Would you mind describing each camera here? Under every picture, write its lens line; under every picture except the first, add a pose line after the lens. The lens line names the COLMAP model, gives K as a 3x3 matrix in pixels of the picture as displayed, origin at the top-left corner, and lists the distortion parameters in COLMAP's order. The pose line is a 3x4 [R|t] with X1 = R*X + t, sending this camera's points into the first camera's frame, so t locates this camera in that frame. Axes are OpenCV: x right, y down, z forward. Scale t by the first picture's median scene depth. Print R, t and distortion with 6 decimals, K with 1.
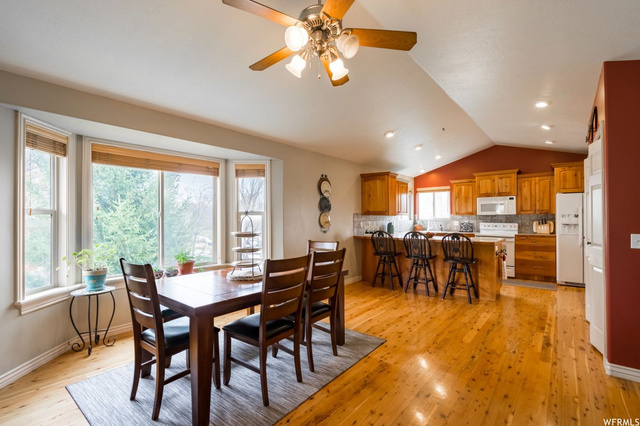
lens RADIAL K [[292.6, 0, 317.0], [0, 292.6, 215.3], [0, 0, 1]] dist [0.001405, -0.000762]
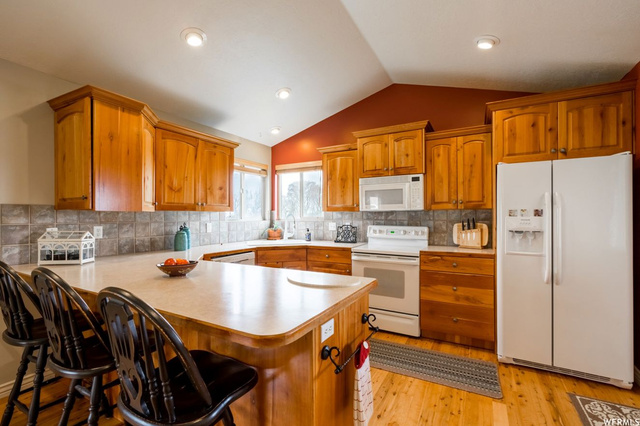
lens RADIAL K [[292.6, 0, 321.7], [0, 292.6, 214.4], [0, 0, 1]] dist [0.001405, -0.000762]
pose [[0.977903, 0.000701, 0.209057, 0.399436], [-0.001702, 0.999988, 0.004608, 0.002631], [-0.209052, -0.004861, 0.977893, 0.537829]]
